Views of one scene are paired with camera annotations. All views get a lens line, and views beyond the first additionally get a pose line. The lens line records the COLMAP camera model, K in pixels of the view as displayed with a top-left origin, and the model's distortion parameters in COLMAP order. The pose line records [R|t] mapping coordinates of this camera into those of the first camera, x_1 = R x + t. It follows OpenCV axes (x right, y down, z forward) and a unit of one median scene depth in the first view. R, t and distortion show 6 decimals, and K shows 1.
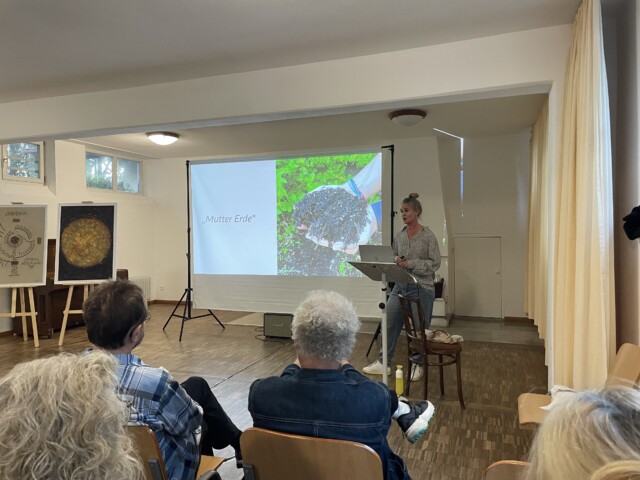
lens RADIAL K [[482.9, 0, 308.0], [0, 482.9, 241.6], [0, 0, 1]] dist [0.067760, -0.082577]
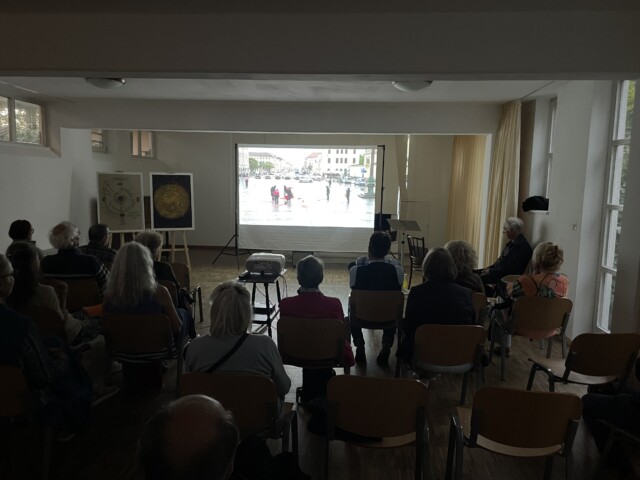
lens RADIAL K [[482.9, 0, 322.9], [0, 482.9, 236.9], [0, 0, 1]] dist [0.067760, -0.082577]
pose [[0.966841, 0.005936, 0.255310, -0.395160], [-0.027733, 0.996258, 0.081859, -0.022977], [-0.253868, -0.086225, 0.963388, -0.466154]]
